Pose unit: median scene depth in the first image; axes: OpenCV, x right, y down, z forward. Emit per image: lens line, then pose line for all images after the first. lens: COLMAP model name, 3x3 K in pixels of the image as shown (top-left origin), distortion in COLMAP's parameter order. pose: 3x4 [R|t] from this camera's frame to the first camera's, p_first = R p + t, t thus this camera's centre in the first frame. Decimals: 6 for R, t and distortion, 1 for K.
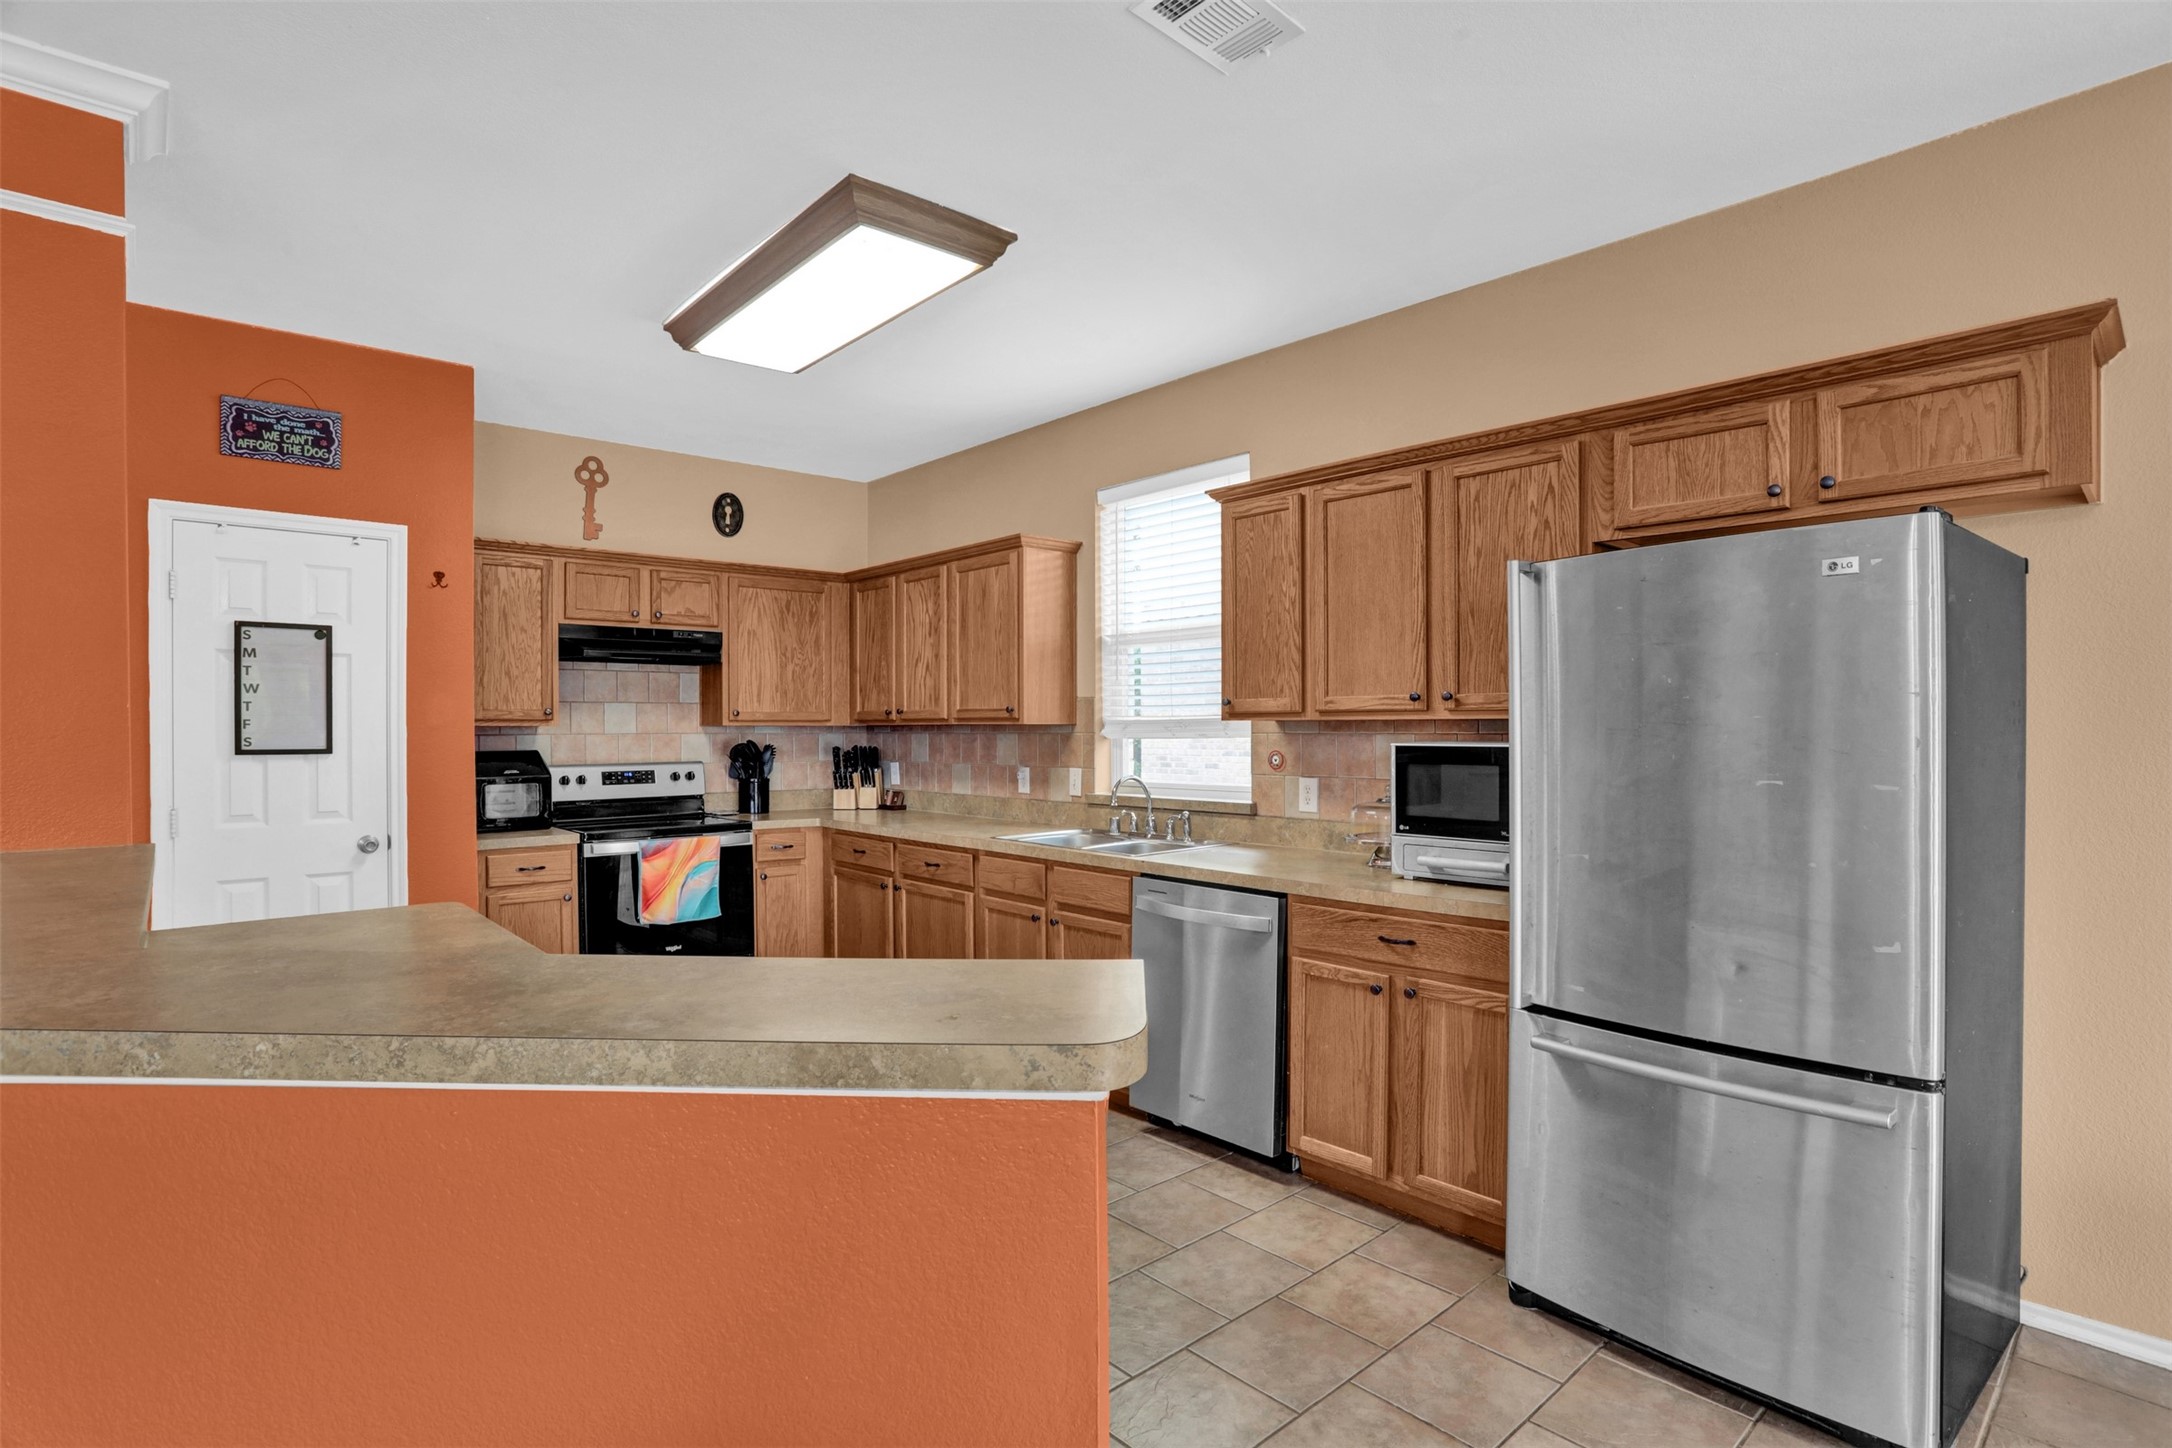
lens RADIAL K [[1088.2, 0, 1086.0], [0, 1088.2, 724.0], [0, 0, 1]] dist [-0.078662, 0.035083]
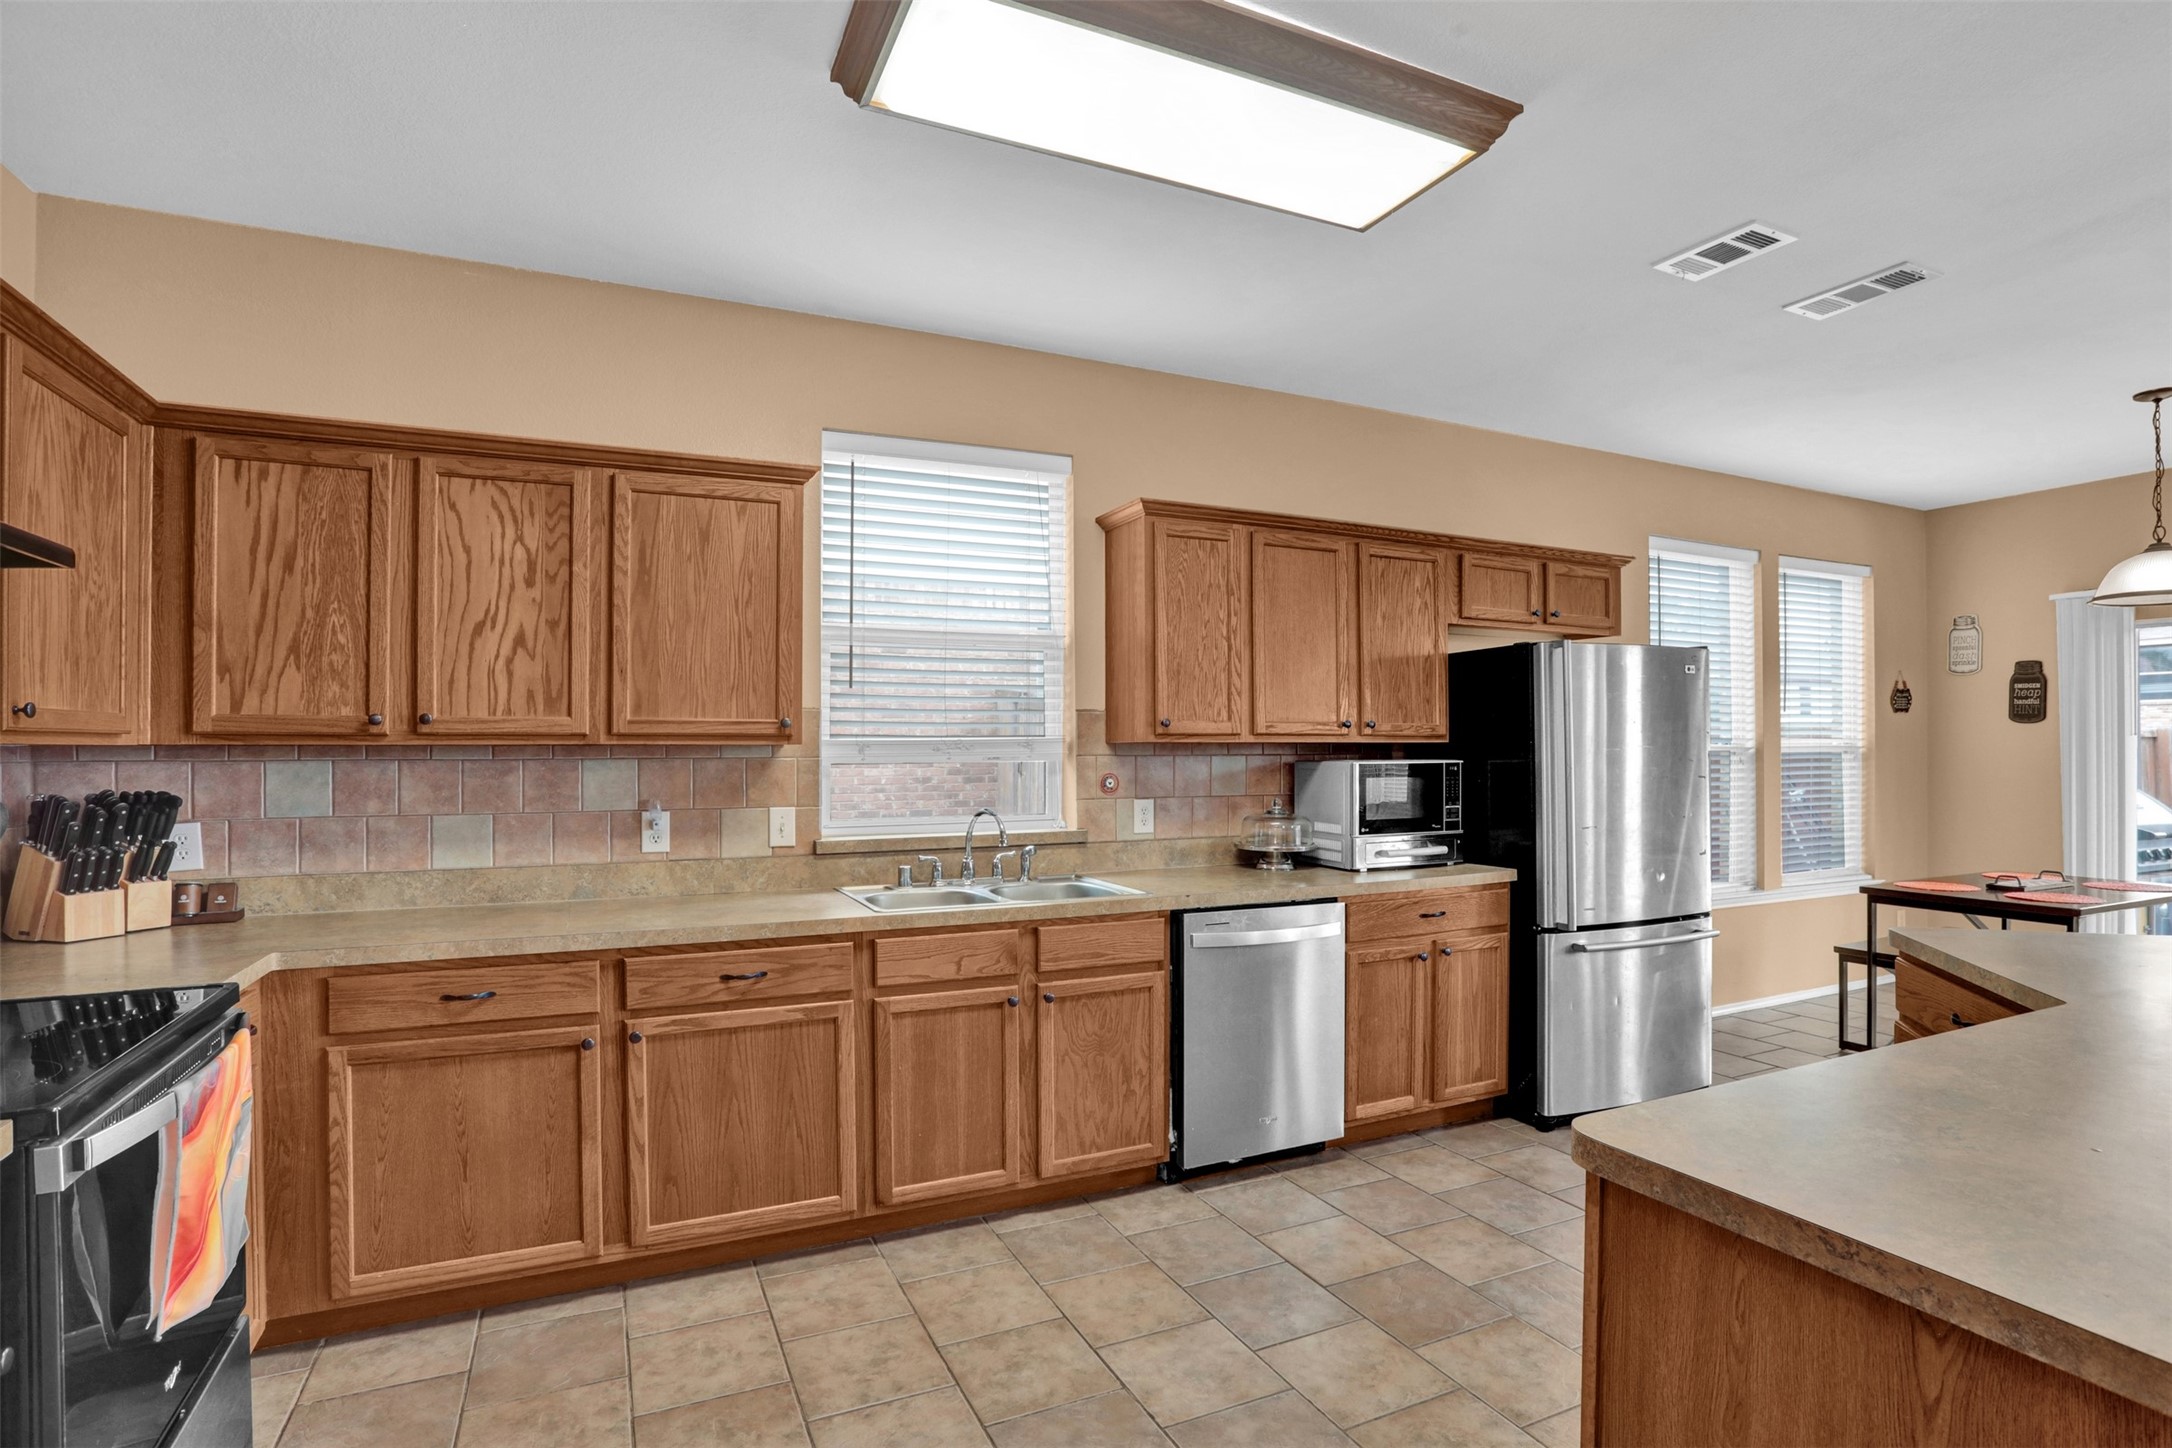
lens RADIAL K [[1088.2, 0, 1086.0], [0, 1088.2, 724.0], [0, 0, 1]] dist [-0.078662, 0.035083]
pose [[0.275051, 0.024455, 0.961119, -0.657593], [-0.000654, 0.999681, -0.025249, 0.004216], [-0.961429, 0.006316, 0.274979, 0.641765]]
